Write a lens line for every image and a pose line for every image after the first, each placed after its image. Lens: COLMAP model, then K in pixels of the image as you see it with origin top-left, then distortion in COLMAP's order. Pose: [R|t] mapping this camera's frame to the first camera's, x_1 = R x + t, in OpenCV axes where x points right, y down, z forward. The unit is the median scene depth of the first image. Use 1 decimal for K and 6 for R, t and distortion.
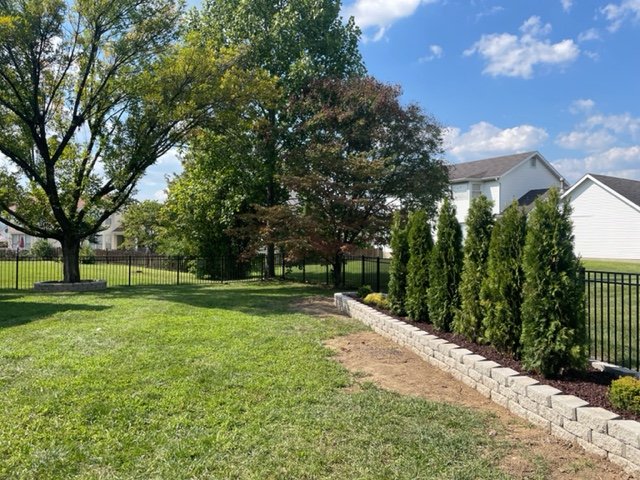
lens RADIAL K [[483.2, 0, 323.1], [0, 483.2, 229.0], [0, 0, 1]] dist [0.071238, -0.094658]
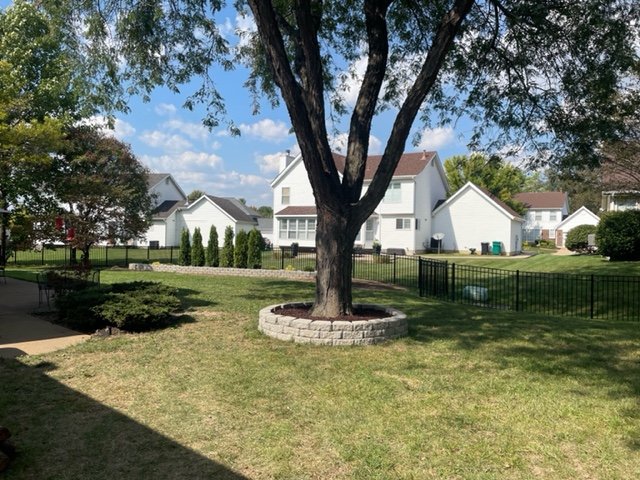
lens RADIAL K [[483.2, 0, 315.7], [0, 483.2, 235.3], [0, 0, 1]] dist [0.071238, -0.094658]
pose [[0.698863, 0.011535, 0.715162, -0.897438], [-0.032693, 0.999340, 0.015829, -0.041297], [-0.714508, -0.034443, 0.698779, -0.987971]]
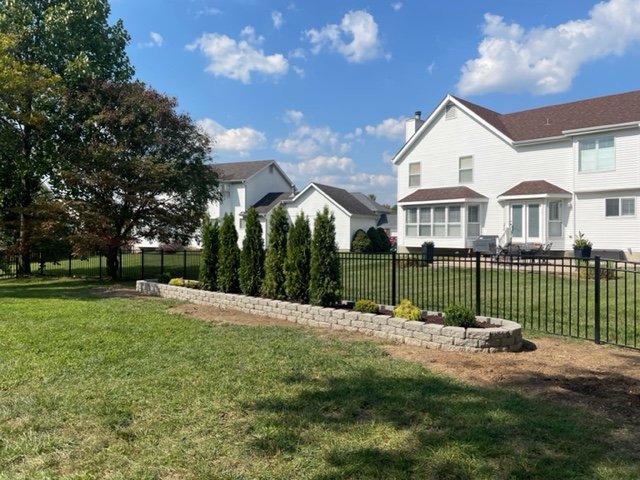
lens RADIAL K [[483.2, 0, 317.5], [0, 483.2, 235.8], [0, 0, 1]] dist [0.071238, -0.094658]
pose [[0.861846, -0.001763, 0.507167, -0.208010], [-0.010903, 0.999698, 0.022002, -0.005686], [-0.507053, -0.024492, 0.861567, -0.239879]]
